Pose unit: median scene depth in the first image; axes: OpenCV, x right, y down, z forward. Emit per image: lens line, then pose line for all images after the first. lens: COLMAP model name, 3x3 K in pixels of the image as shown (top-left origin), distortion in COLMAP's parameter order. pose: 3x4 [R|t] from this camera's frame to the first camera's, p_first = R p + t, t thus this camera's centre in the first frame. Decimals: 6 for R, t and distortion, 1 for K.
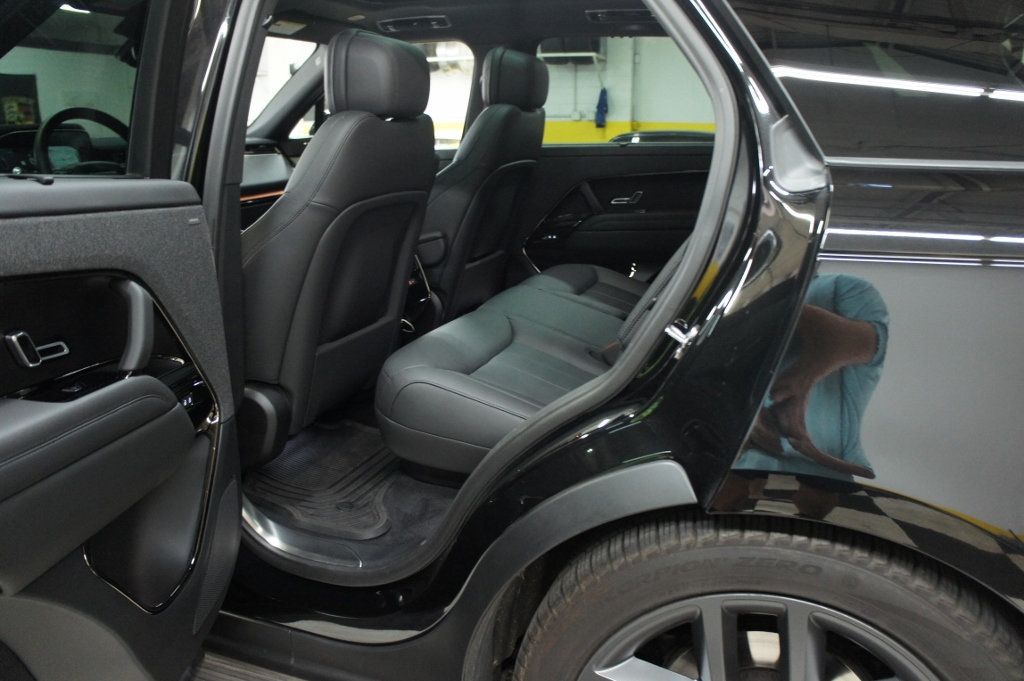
lens RADIAL K [[805.6, 0, 507.7], [0, 805.6, 339.9], [0, 0, 1]] dist [-0.185511, 0.138333]
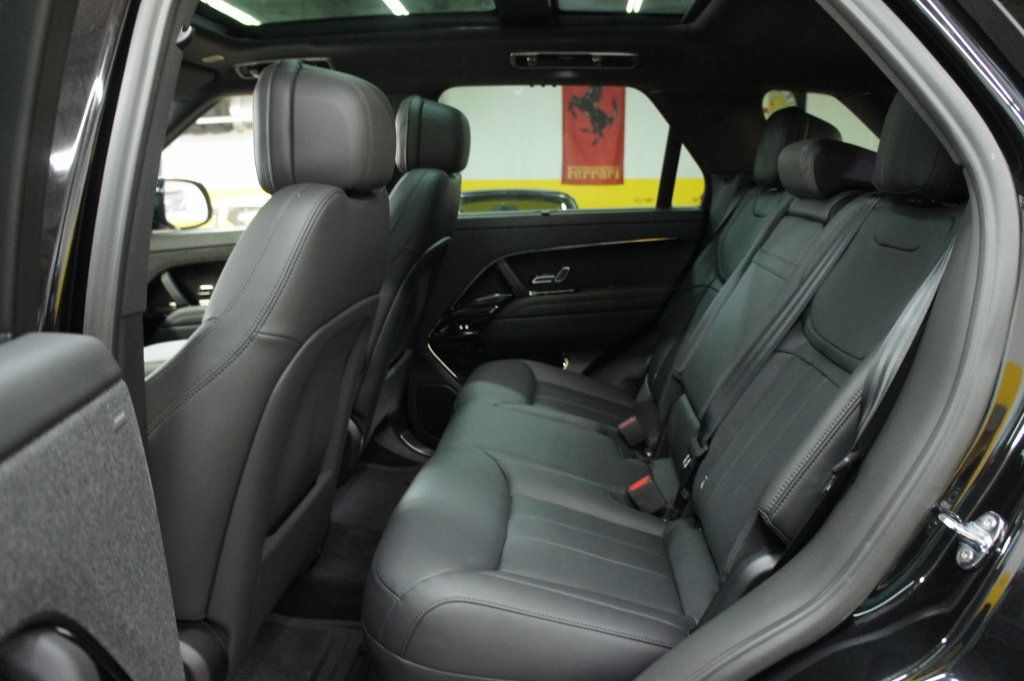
lens RADIAL K [[805.6, 0, 507.7], [0, 805.6, 339.9], [0, 0, 1]] dist [-0.185511, 0.138333]
pose [[0.961422, -0.066361, 0.266954, -0.149145], [0.084783, 0.994706, -0.058070, -0.077592], [-0.261687, 0.078463, 0.961958, 0.238280]]
